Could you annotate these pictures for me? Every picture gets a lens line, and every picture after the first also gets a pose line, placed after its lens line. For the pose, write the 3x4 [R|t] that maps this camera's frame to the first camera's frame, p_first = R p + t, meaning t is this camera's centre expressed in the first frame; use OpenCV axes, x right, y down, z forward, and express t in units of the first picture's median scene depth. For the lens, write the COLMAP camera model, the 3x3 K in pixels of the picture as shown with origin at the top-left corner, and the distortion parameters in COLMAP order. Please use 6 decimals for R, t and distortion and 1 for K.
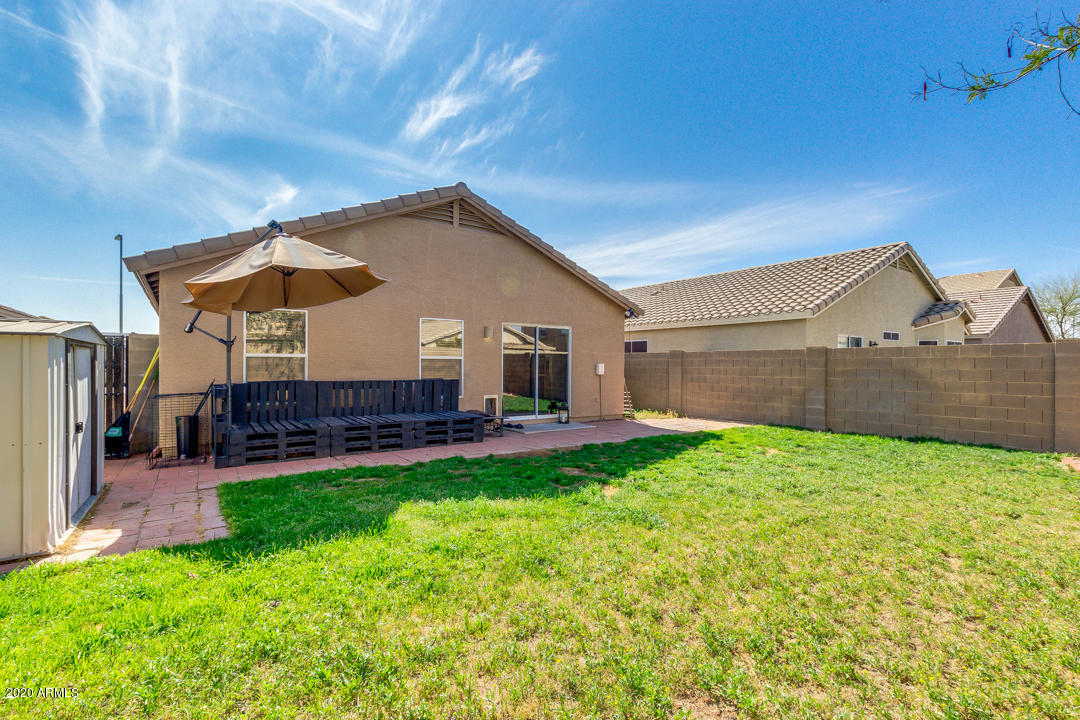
lens RADIAL K [[498.1, 0, 538.0], [0, 498.1, 364.8], [0, 0, 1]] dist [0.011945, -0.003386]
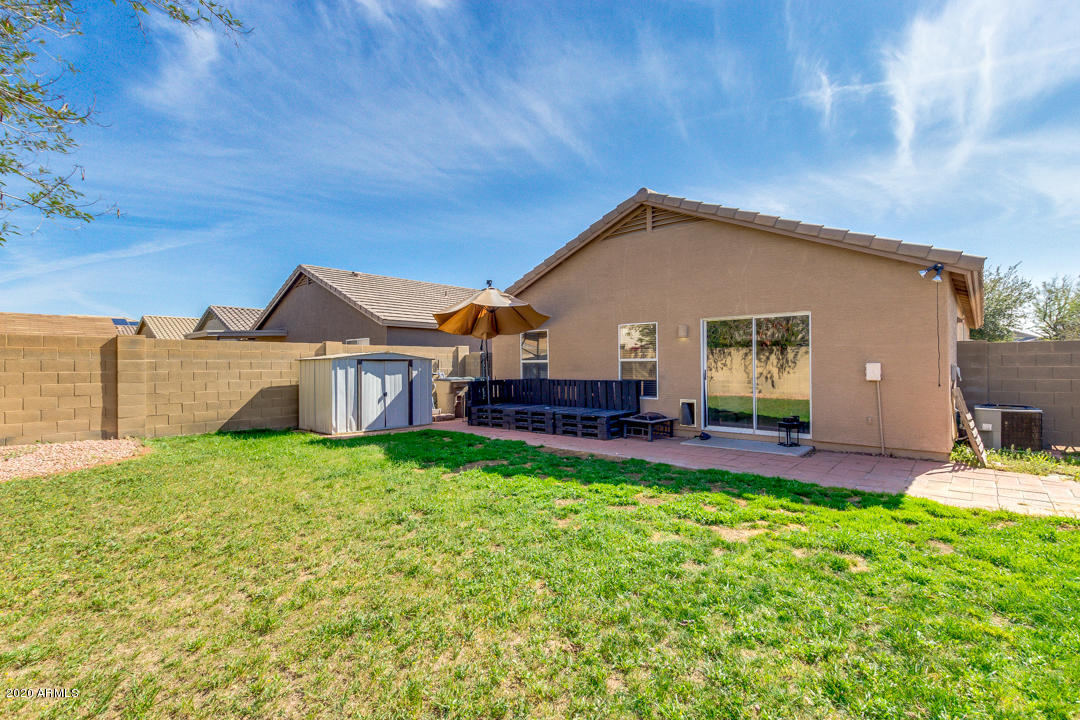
lens RADIAL K [[498.1, 0, 556.4], [0, 498.1, 368.8], [0, 0, 1]] dist [0.011945, -0.003386]
pose [[0.244956, -0.001042, -0.969534, 0.806158], [0.008223, 0.999966, 0.001003, 0.001433], [0.969499, -0.008218, 0.244956, 0.586821]]
